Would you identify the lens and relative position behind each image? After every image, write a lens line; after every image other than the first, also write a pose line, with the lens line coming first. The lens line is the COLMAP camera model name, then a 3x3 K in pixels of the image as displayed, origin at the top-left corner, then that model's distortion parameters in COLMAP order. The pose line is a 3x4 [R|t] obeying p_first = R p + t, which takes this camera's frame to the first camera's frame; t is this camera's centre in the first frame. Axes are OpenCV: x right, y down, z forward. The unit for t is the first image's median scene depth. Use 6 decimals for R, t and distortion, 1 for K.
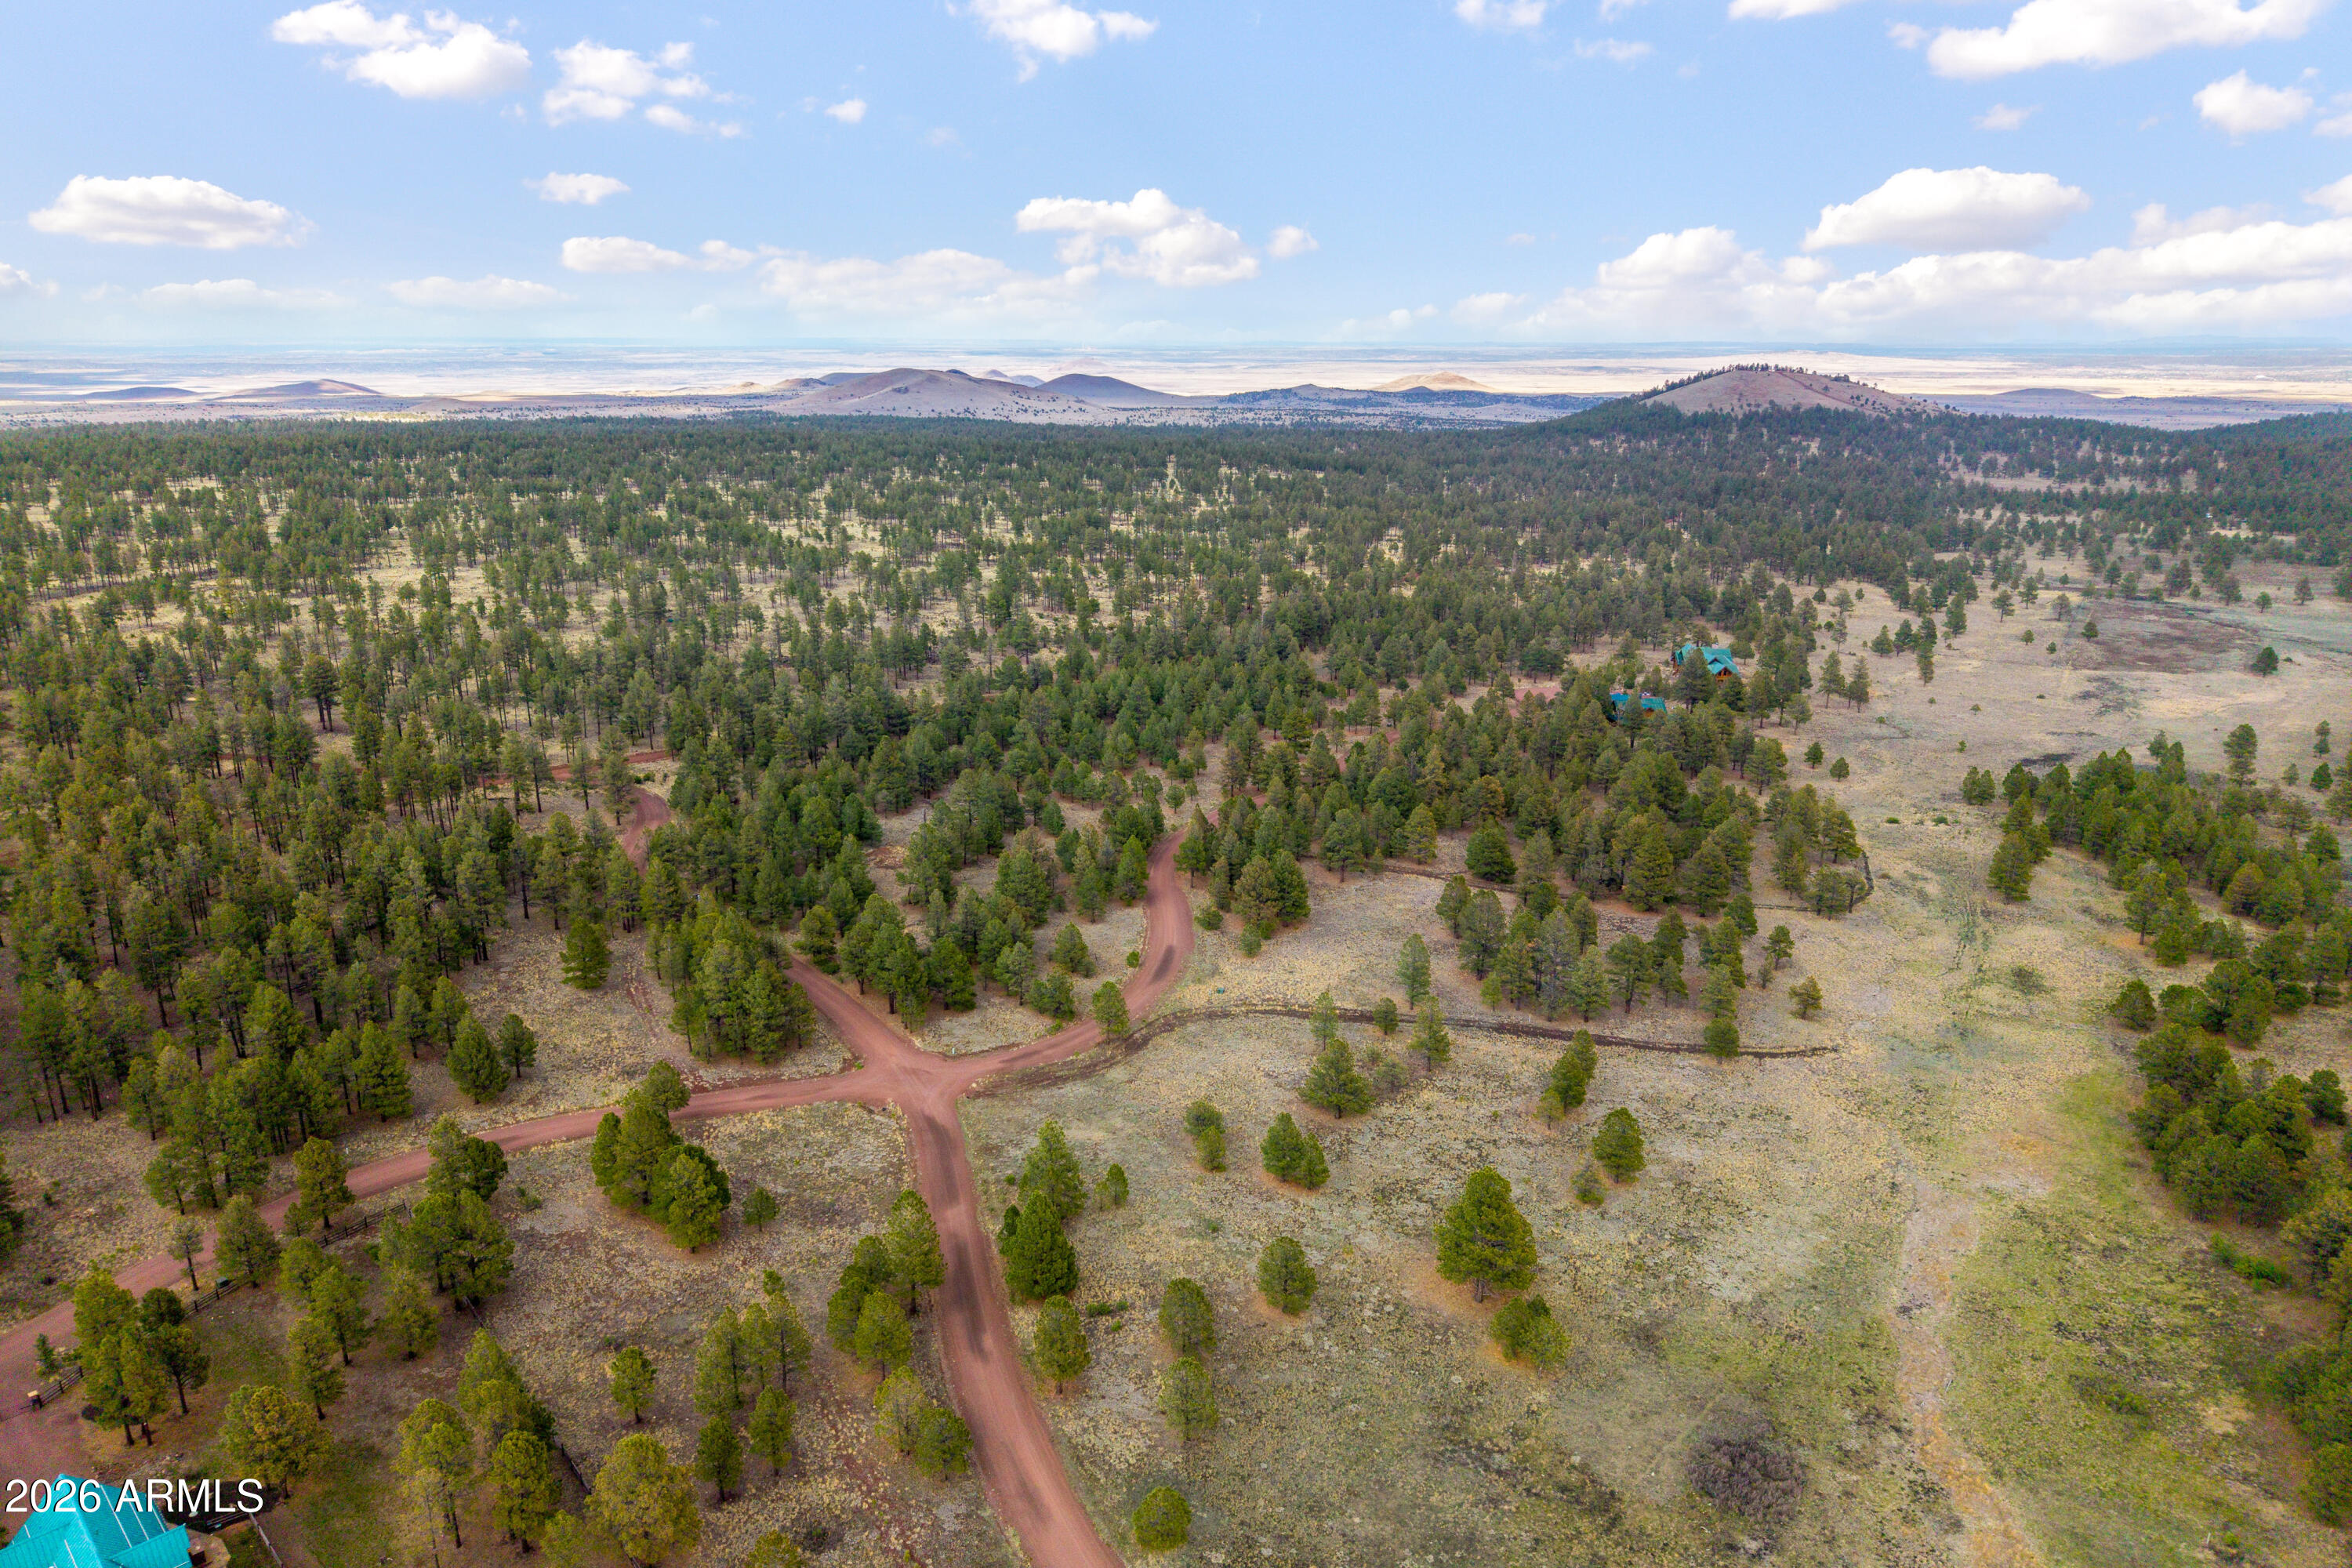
lens RADIAL K [[1575.4, 0, 1175.3], [0, 1575.4, 802.7], [0, 0, 1]] dist [0.030051, -0.025487]
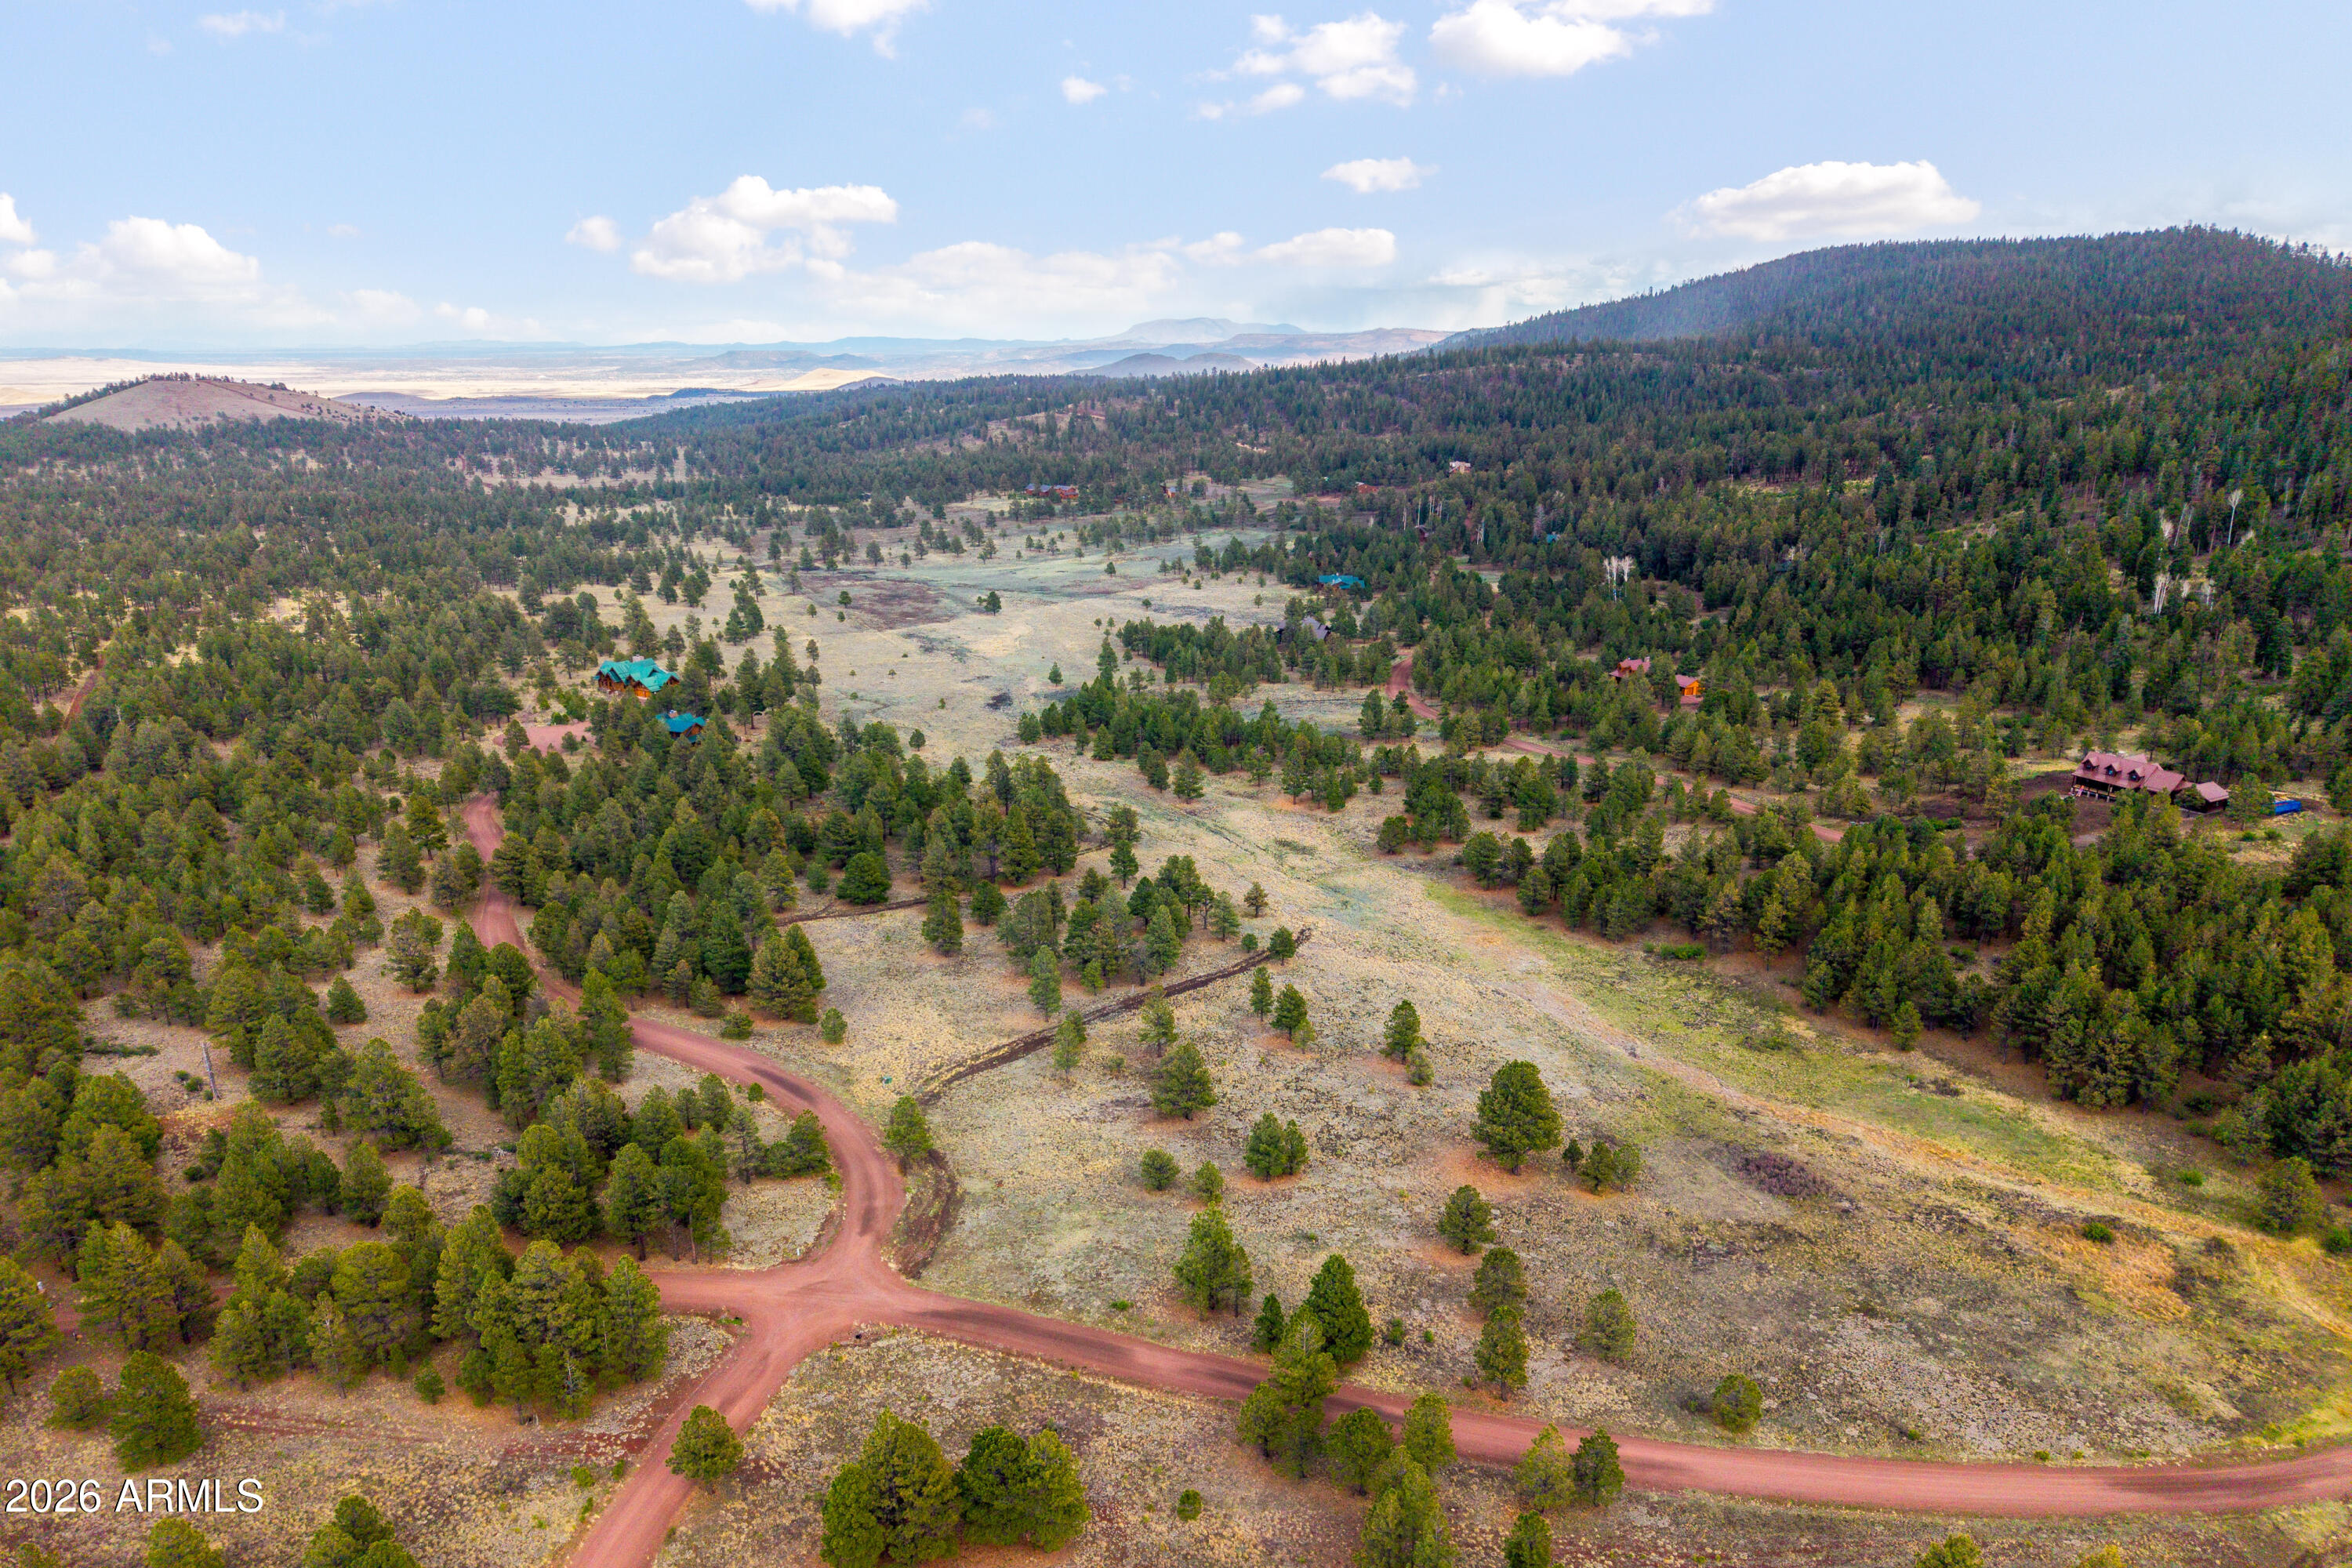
lens RADIAL K [[1575.4, 0, 1173.9], [0, 1575.4, 805.1], [0, 0, 1]] dist [0.030051, -0.025487]
pose [[0.580886, -0.234276, 0.779542, -0.669448], [0.235368, 0.965119, 0.114660, -0.118596], [-0.779213, 0.116875, 0.615765, 0.373792]]
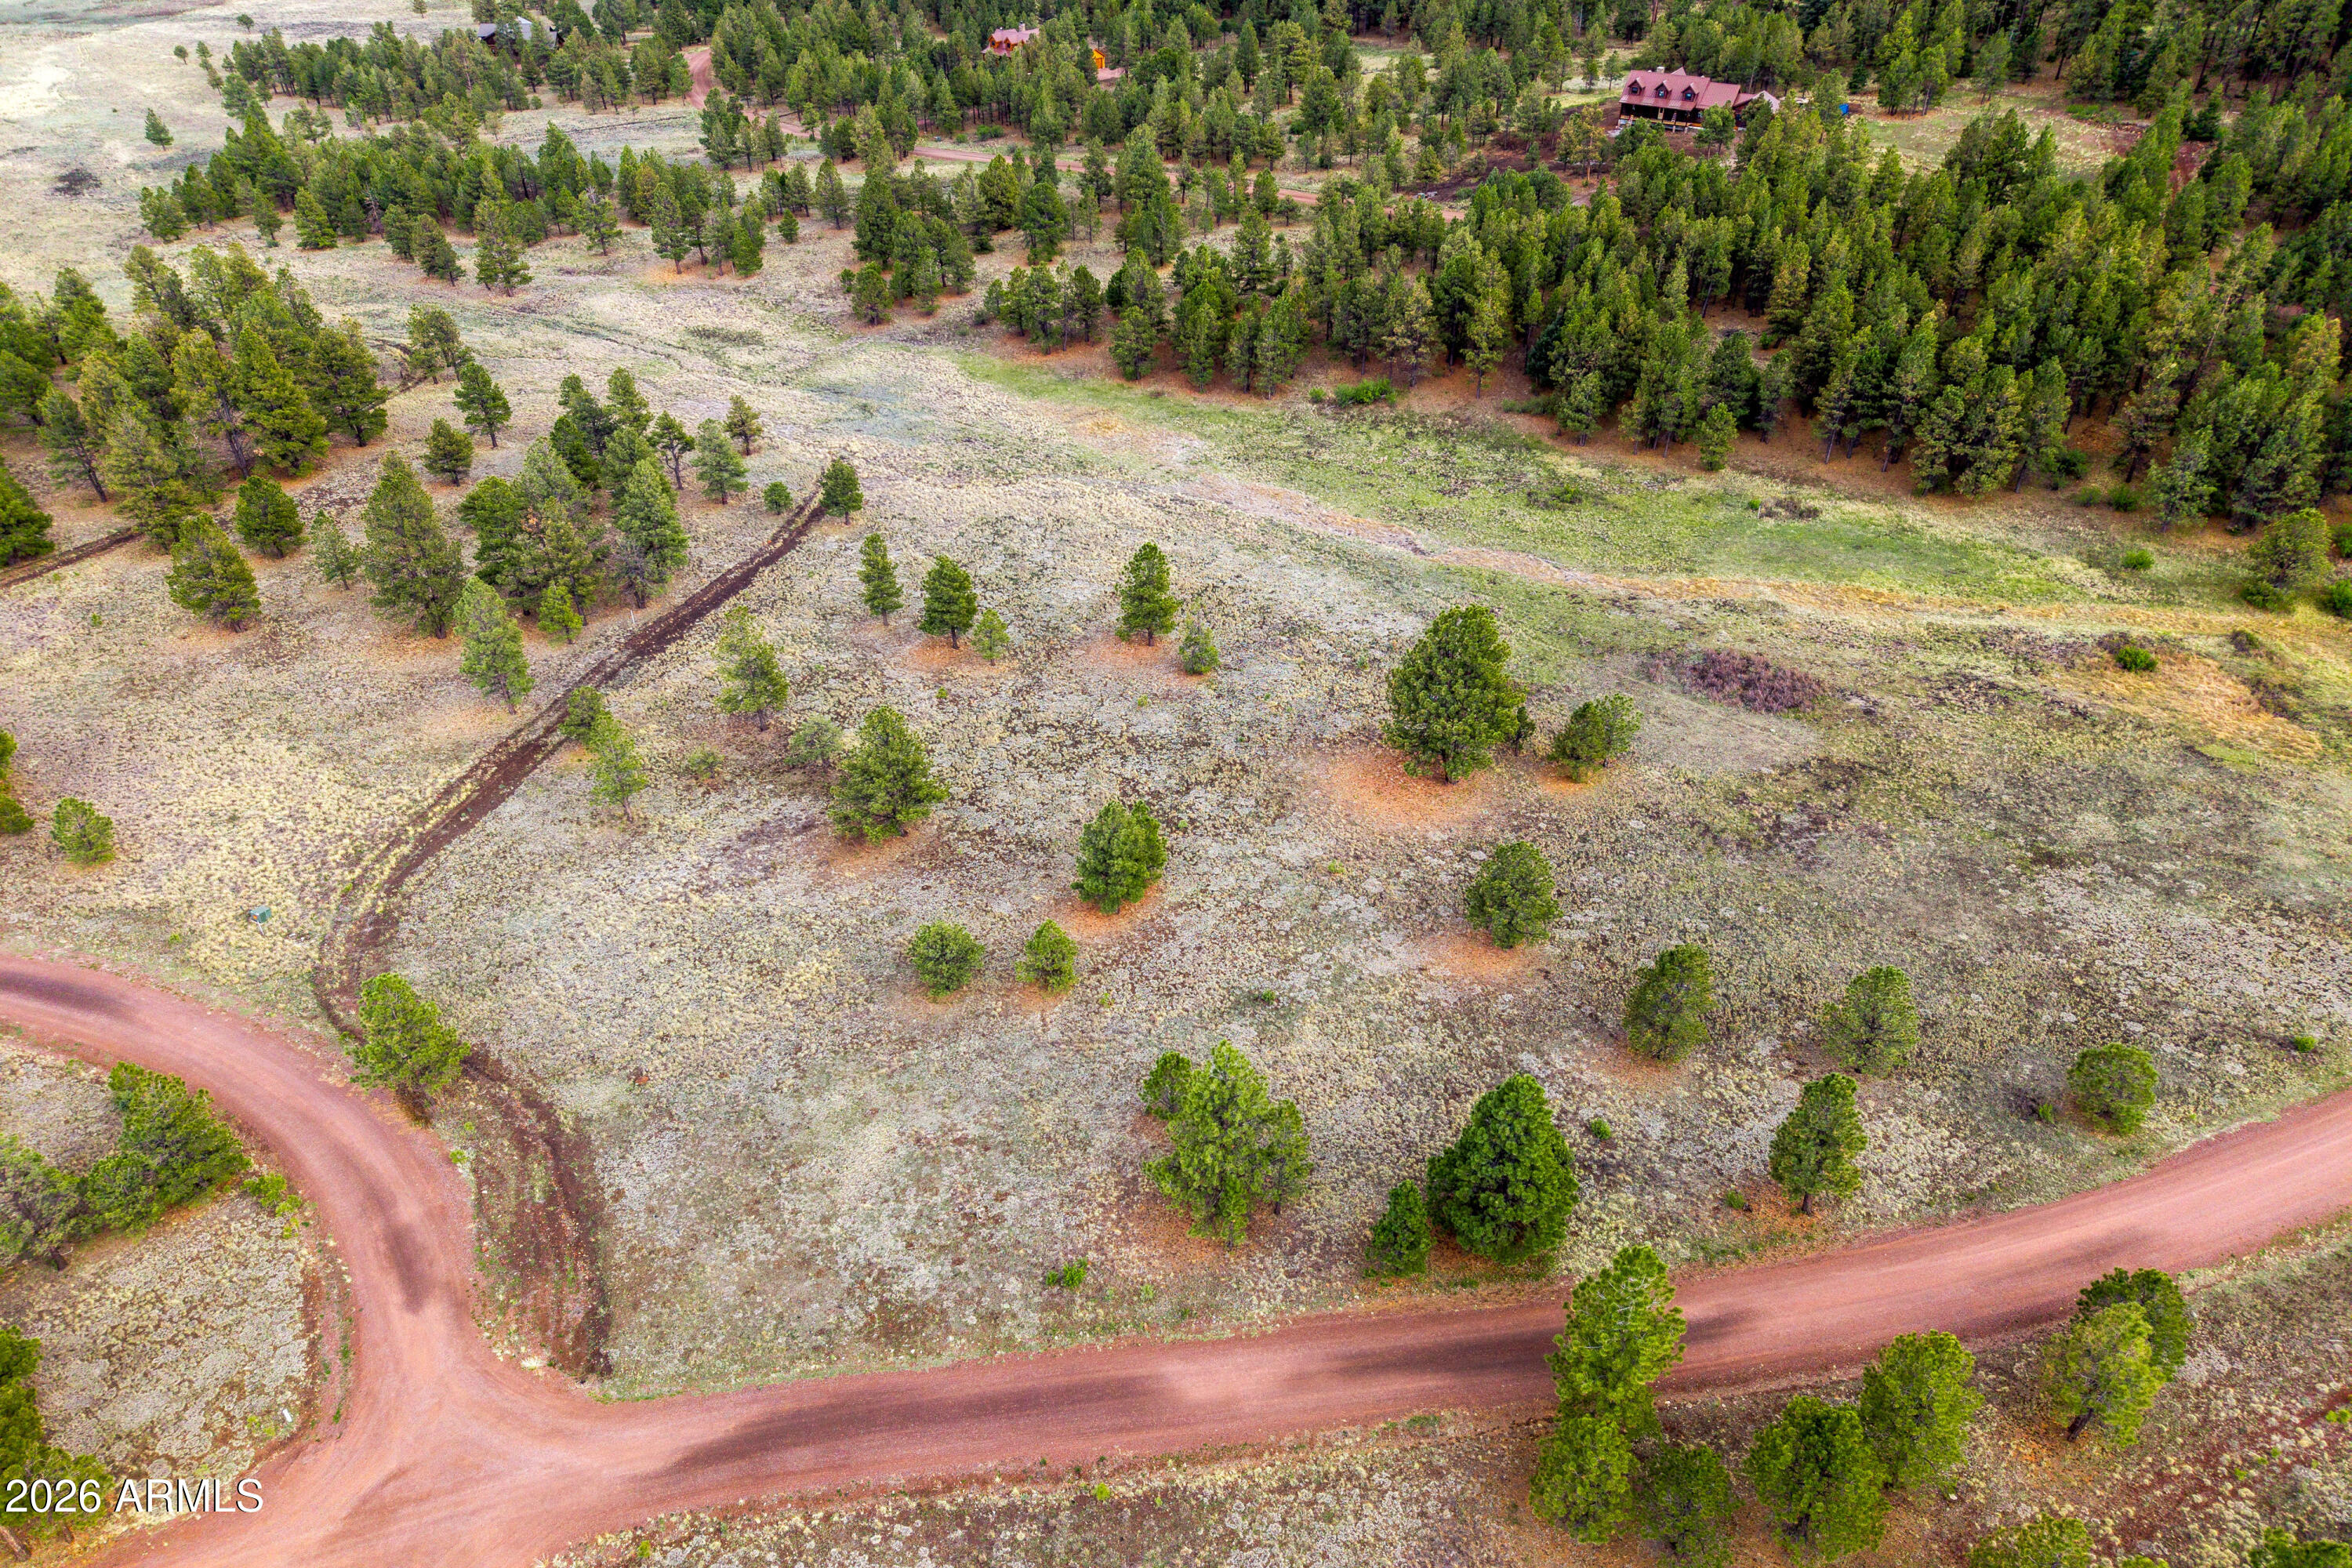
lens RADIAL K [[1575.4, 0, 1172.8], [0, 1575.4, 843.4], [0, 0, 1]] dist [0.030051, -0.025487]
pose [[0.110819, -0.586561, 0.802287, -0.362429], [0.280844, 0.792840, 0.540861, -0.083598], [-0.953334, 0.165380, 0.252594, 0.788577]]
